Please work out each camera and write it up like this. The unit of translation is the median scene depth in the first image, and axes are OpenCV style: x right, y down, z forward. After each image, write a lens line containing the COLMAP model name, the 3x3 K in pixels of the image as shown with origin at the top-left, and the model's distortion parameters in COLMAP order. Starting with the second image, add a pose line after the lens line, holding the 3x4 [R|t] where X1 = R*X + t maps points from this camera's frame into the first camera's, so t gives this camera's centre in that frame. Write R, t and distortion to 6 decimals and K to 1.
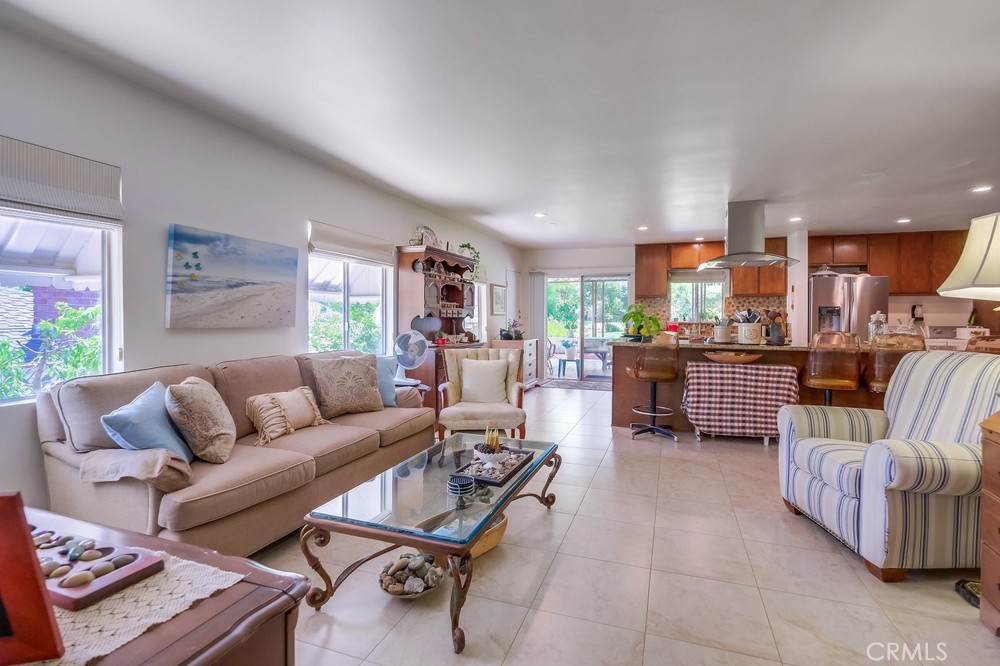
lens RADIAL K [[435.6, 0, 516.7], [0, 435.6, 331.1], [0, 0, 1]] dist [-0.000582, 0.000399]
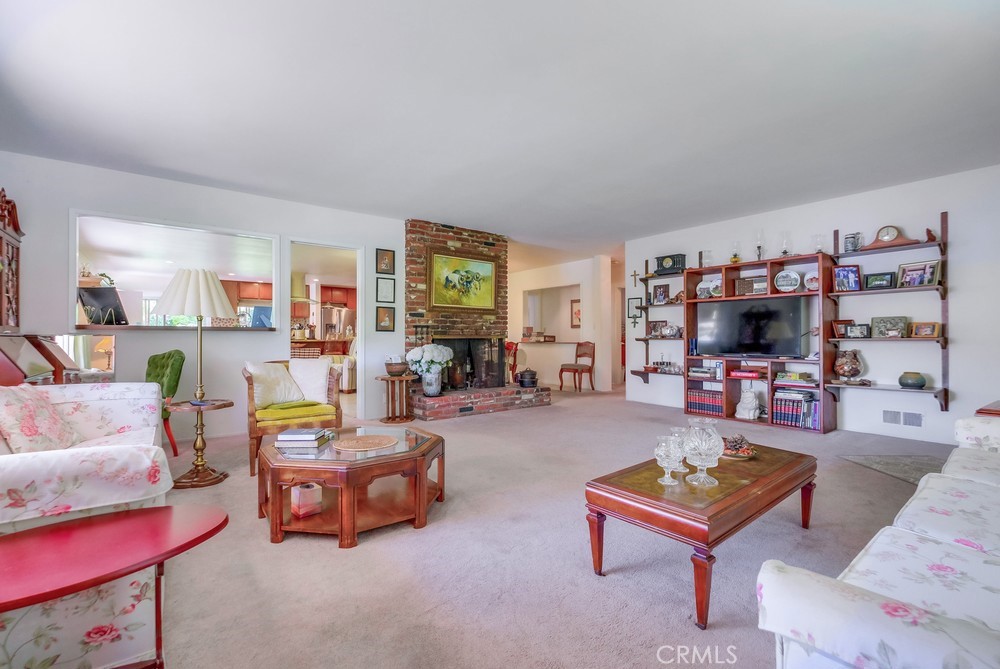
lens RADIAL K [[435.6, 0, 516.7], [0, 435.6, 332.6], [0, 0, 1]] dist [-0.000582, 0.000399]
pose [[0.512950, -0.000972, 0.858418, -0.530266], [0.036914, 0.999099, -0.020926, 0.054464], [-0.857624, 0.042422, 0.512524, -0.712906]]
